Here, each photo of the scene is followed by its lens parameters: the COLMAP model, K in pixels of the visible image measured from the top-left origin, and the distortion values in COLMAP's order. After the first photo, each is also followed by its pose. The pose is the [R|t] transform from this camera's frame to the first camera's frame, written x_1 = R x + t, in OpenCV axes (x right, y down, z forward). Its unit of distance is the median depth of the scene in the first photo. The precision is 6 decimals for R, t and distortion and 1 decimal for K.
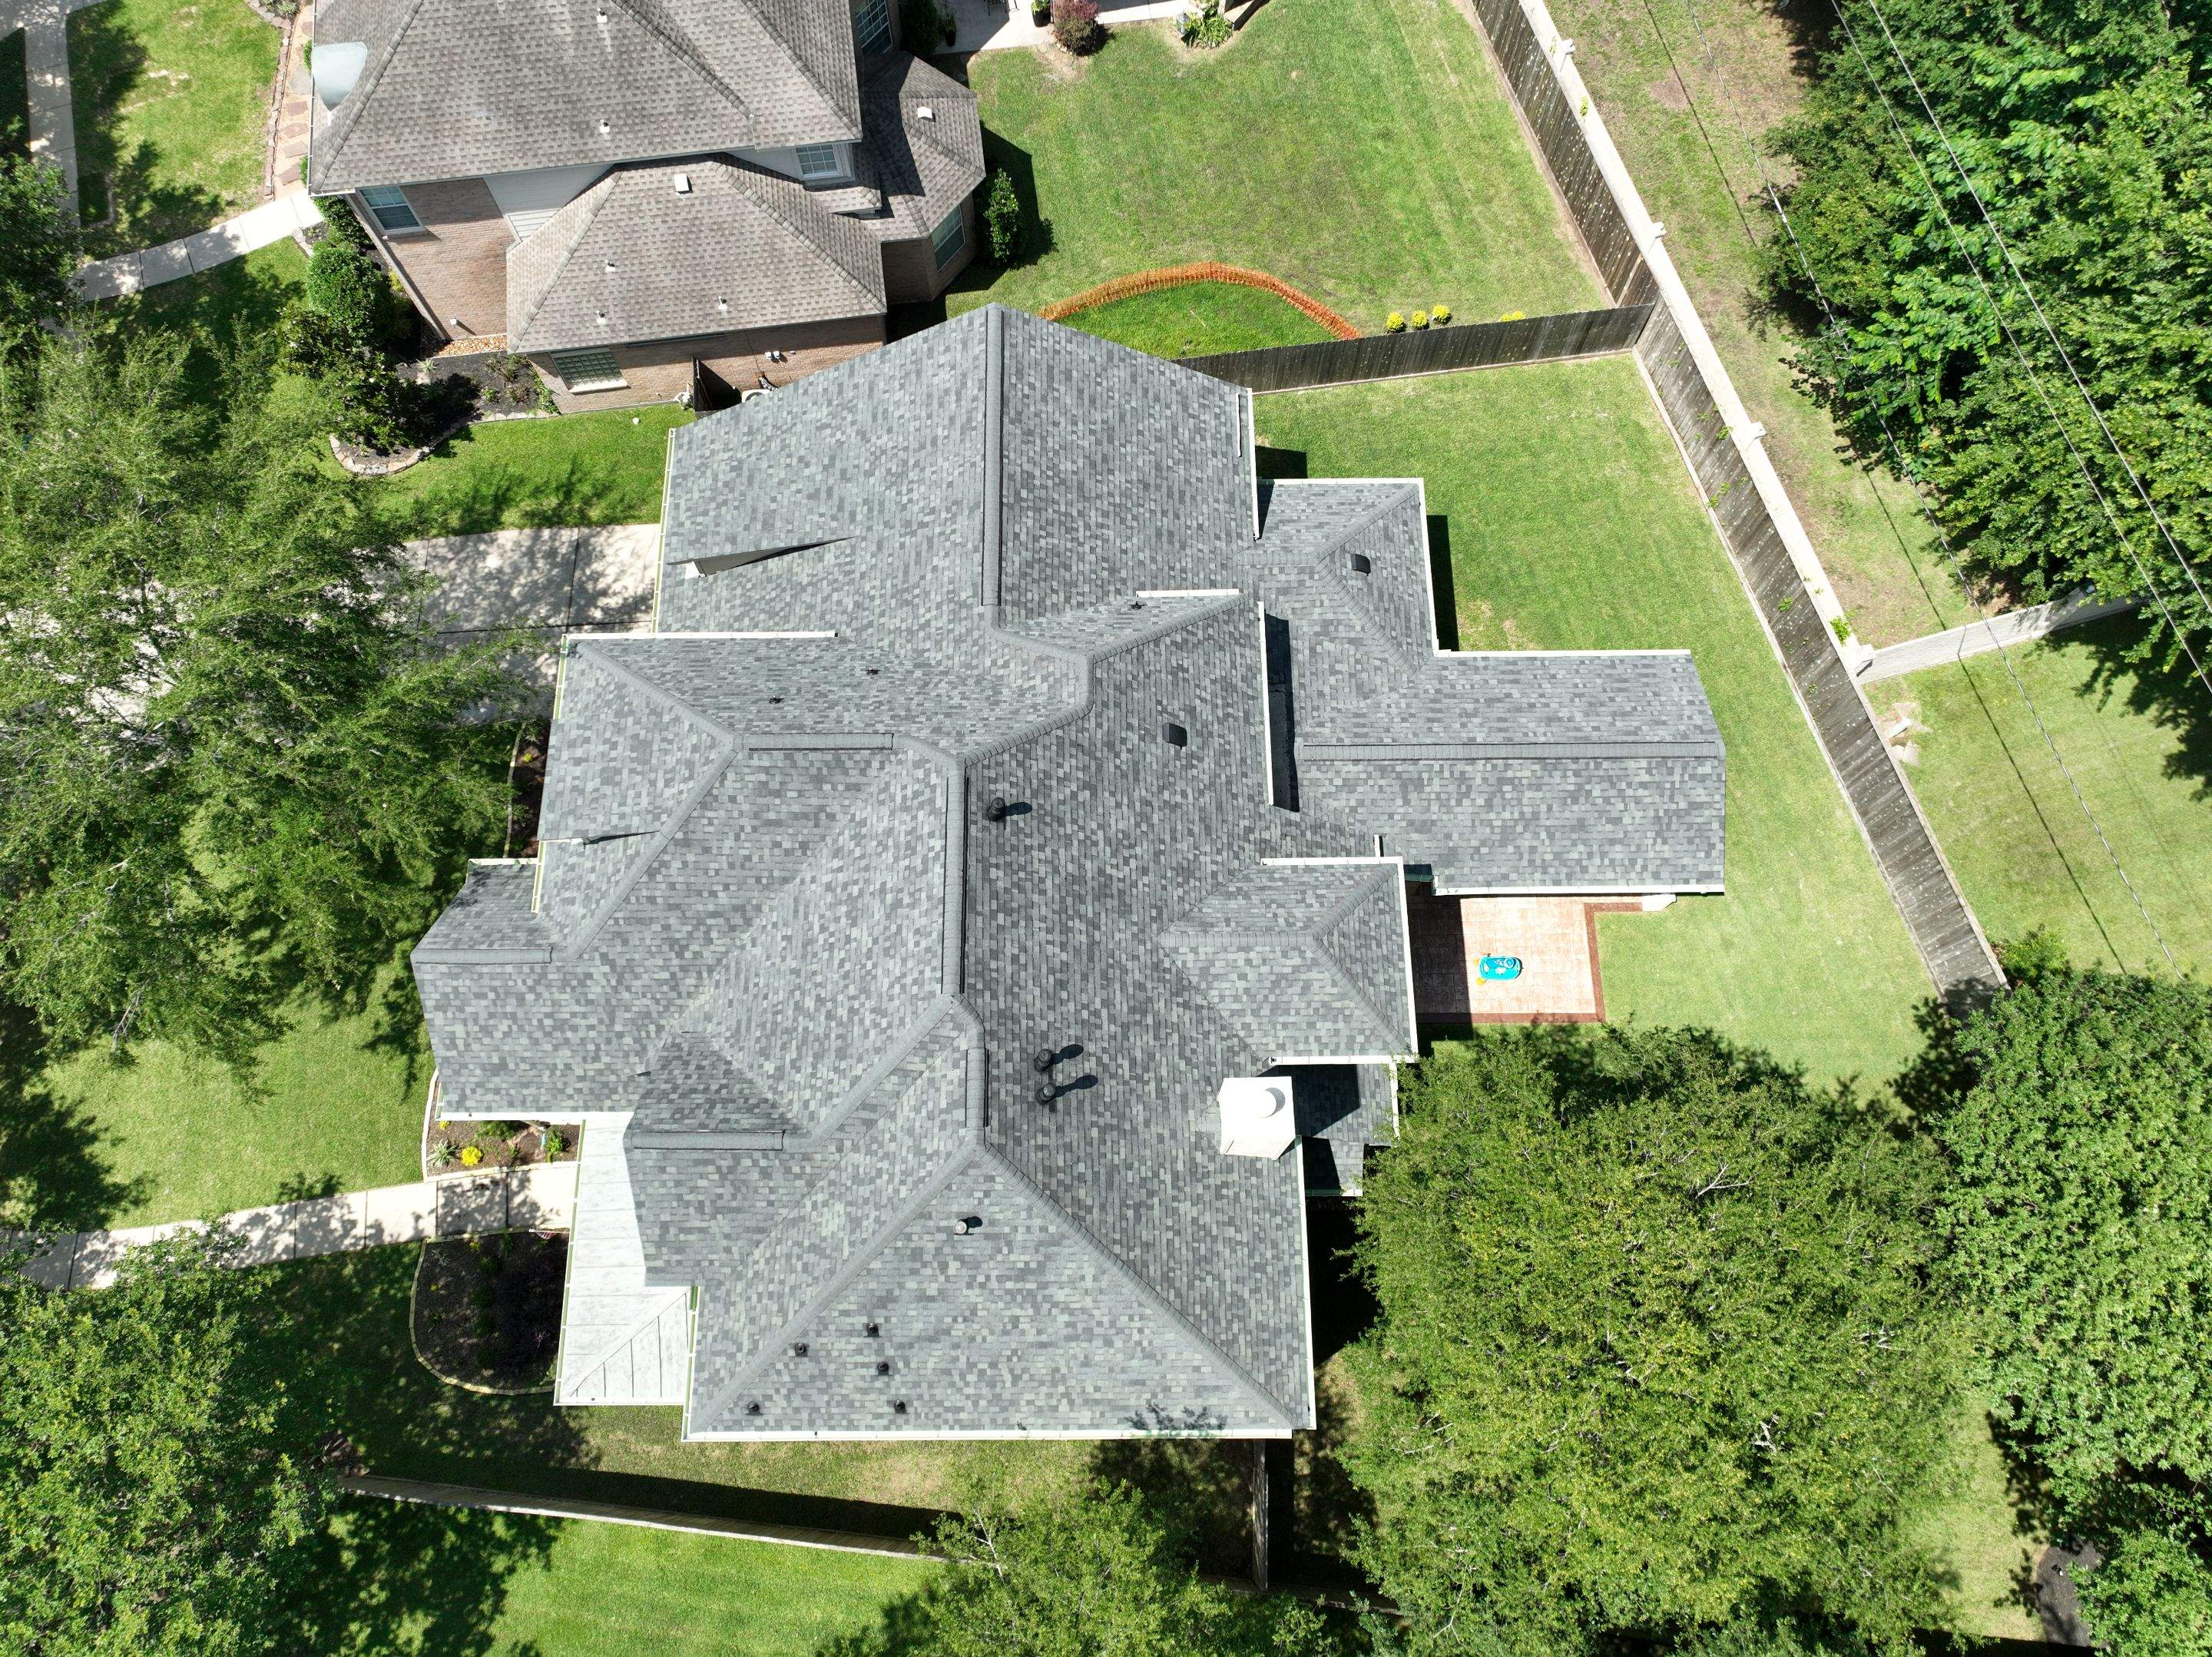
lens RADIAL K [[1556.0, 0, 1105.3], [0, 1556.0, 825.8], [0, 0, 1]] dist [-0.001234, 0.017253]
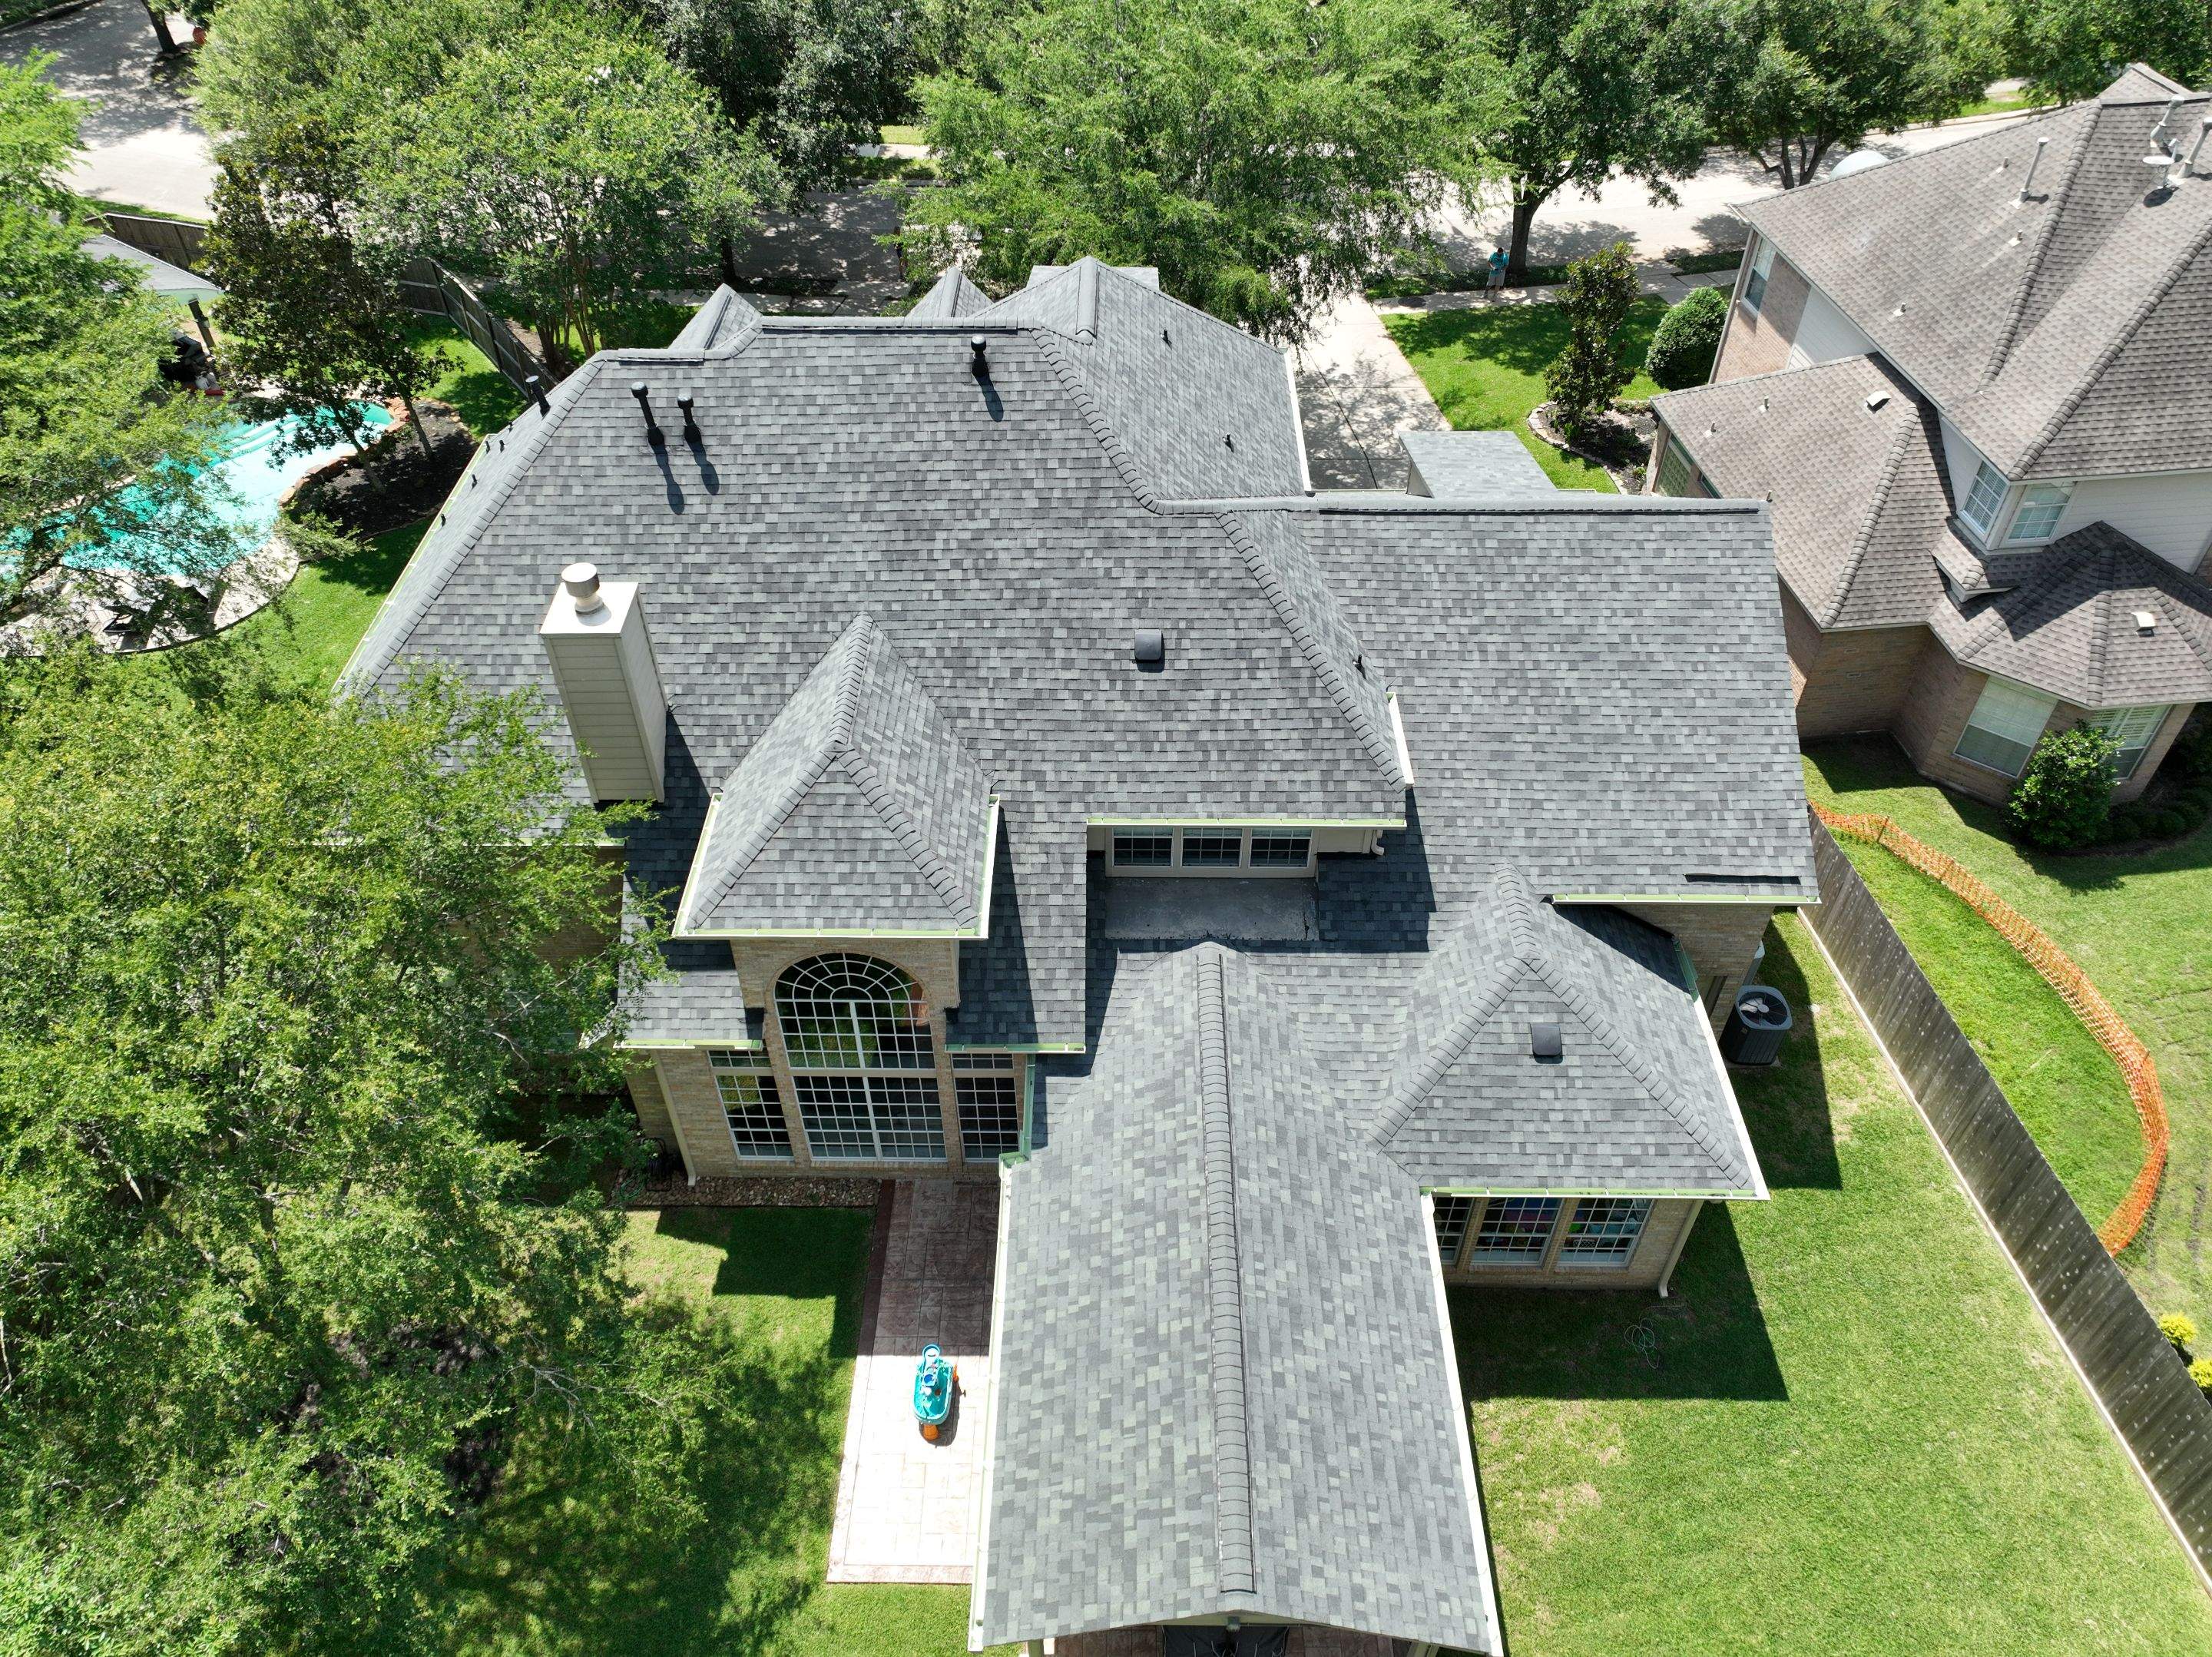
lens RADIAL K [[1556.0, 0, 1102.4], [0, 1556.0, 827.2], [0, 0, 1]] dist [-0.001234, 0.017253]
pose [[-0.020962, 0.689388, -0.724089, 0.526485], [-0.944998, 0.222787, 0.239467, -0.160905], [0.326403, 0.689282, 0.646801, 0.466633]]
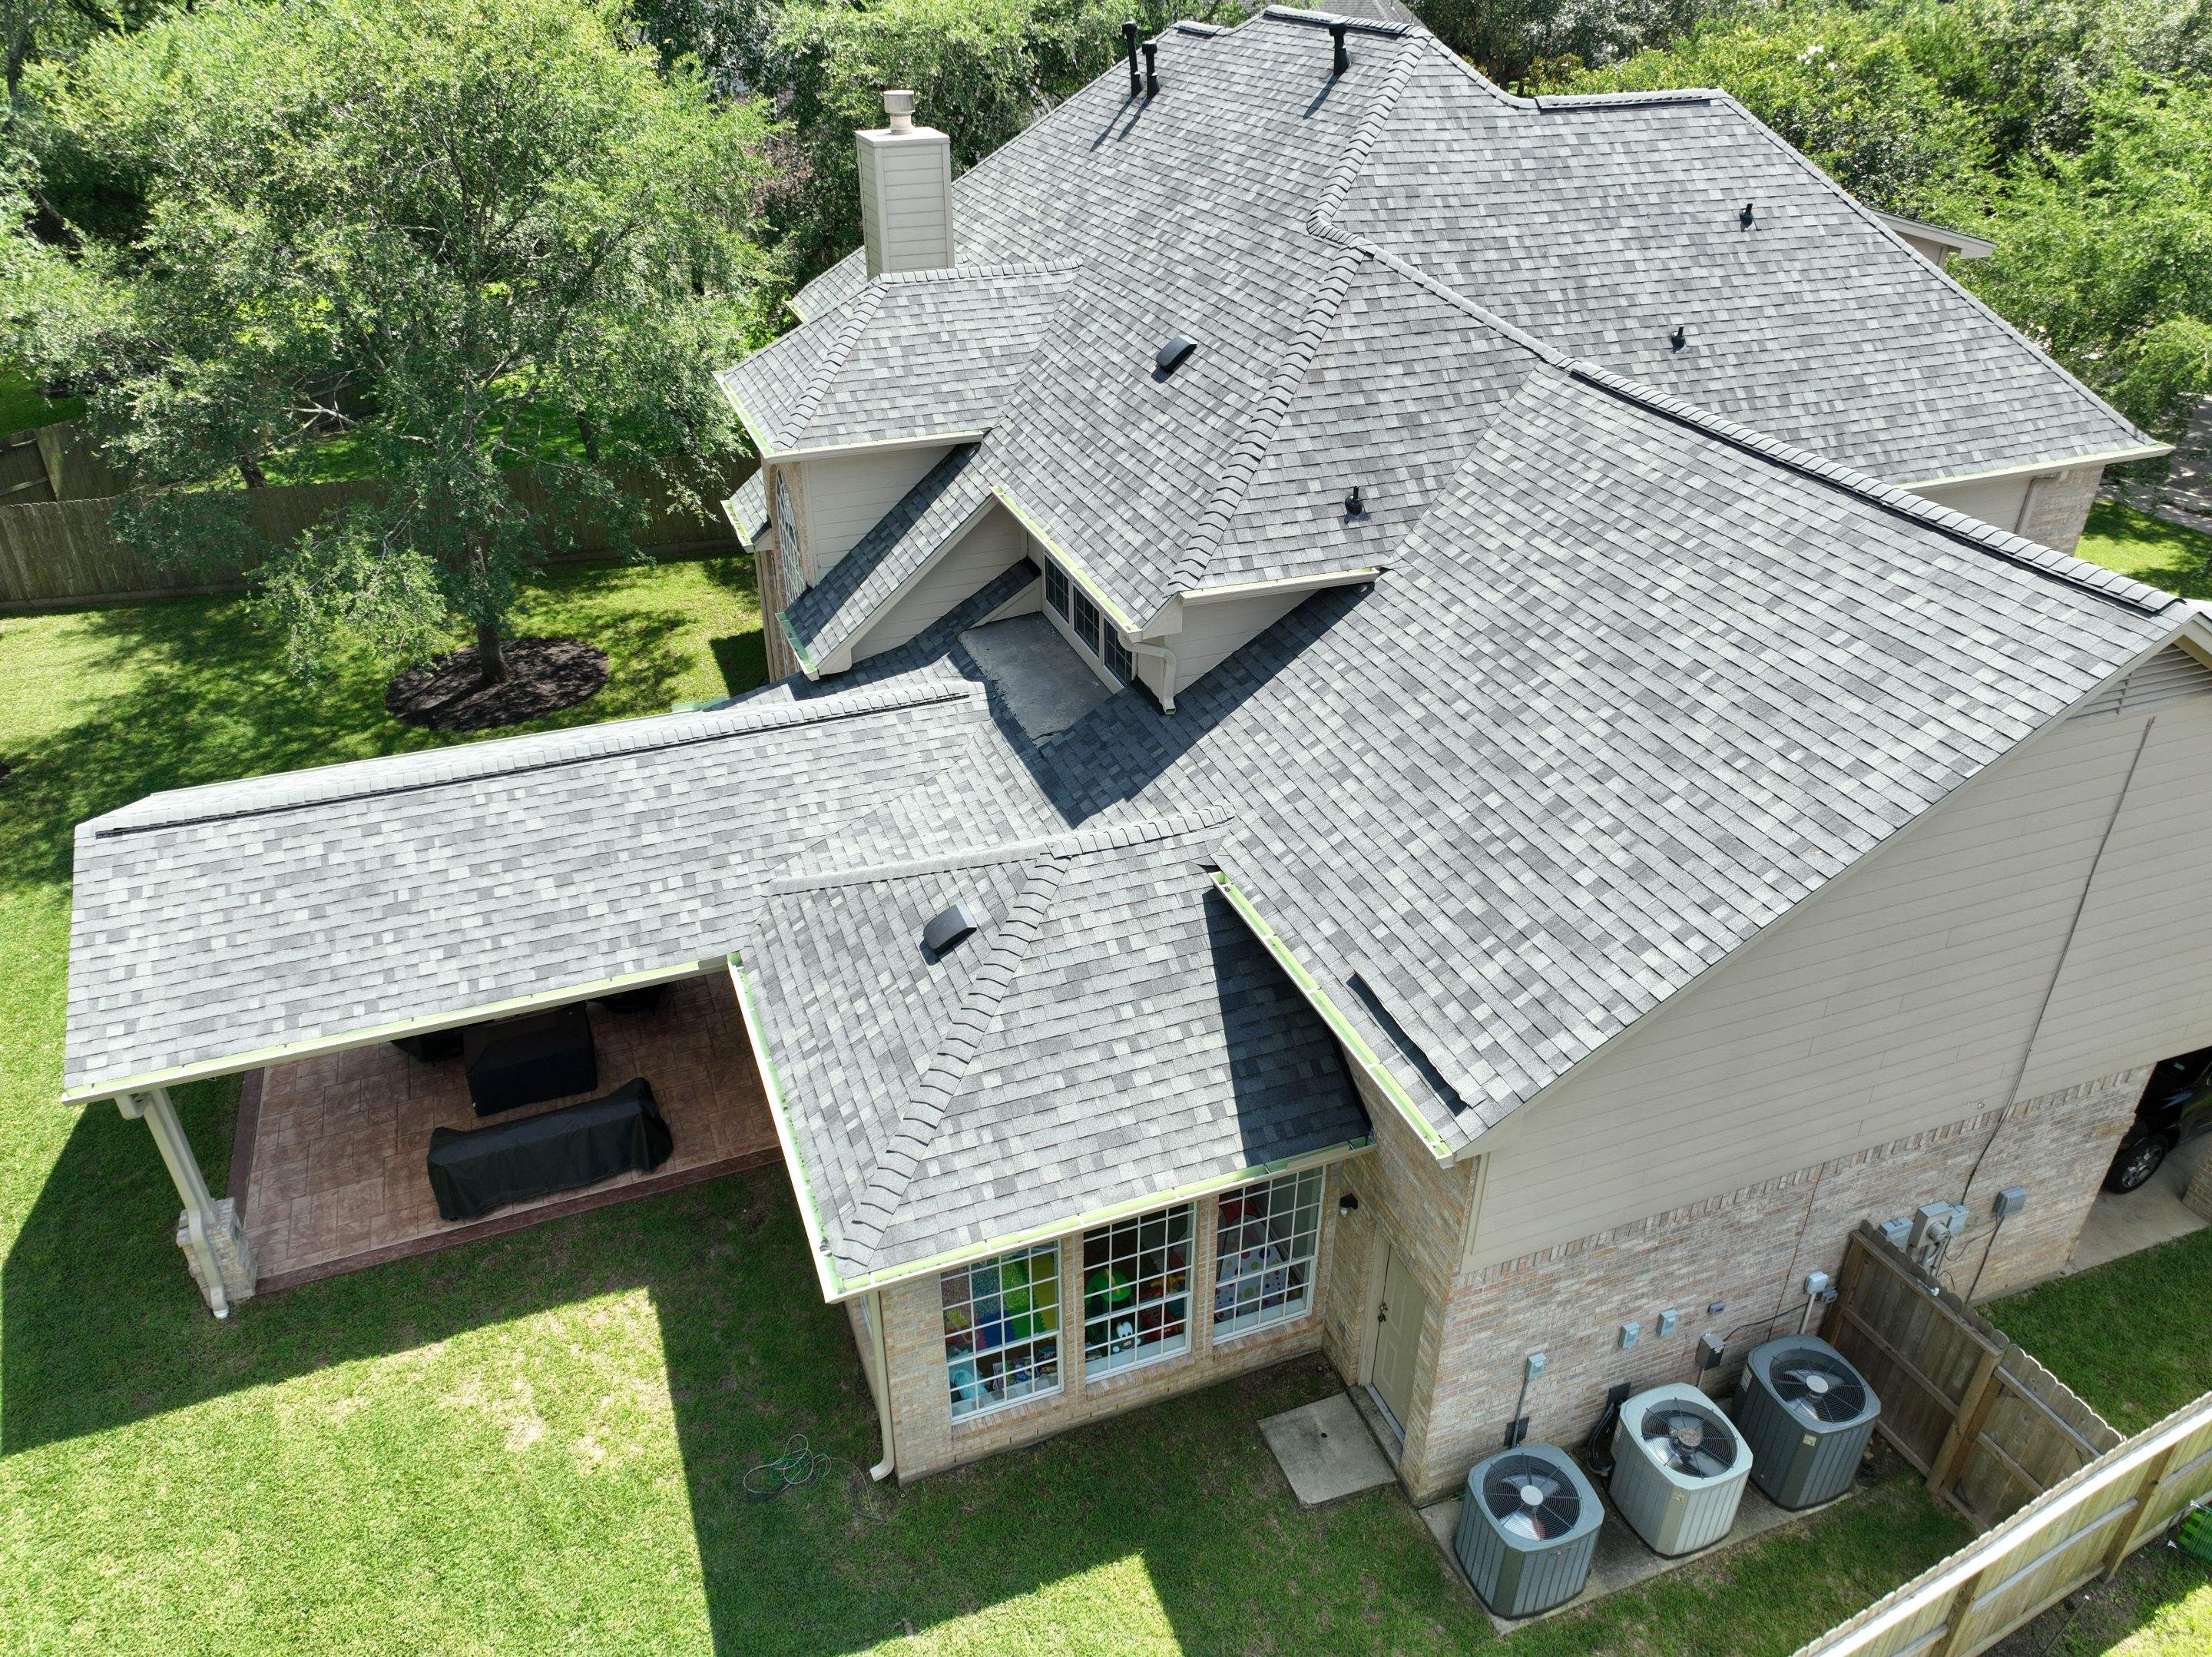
lens RADIAL K [[1556.0, 0, 1105.4], [0, 1556.0, 832.1], [0, 0, 1]] dist [-0.001234, 0.017253]
pose [[-0.937450, 0.185309, -0.294701, 0.227735], [-0.327984, -0.186409, 0.926109, -0.518468], [0.116682, 0.964838, 0.235528, 0.844755]]
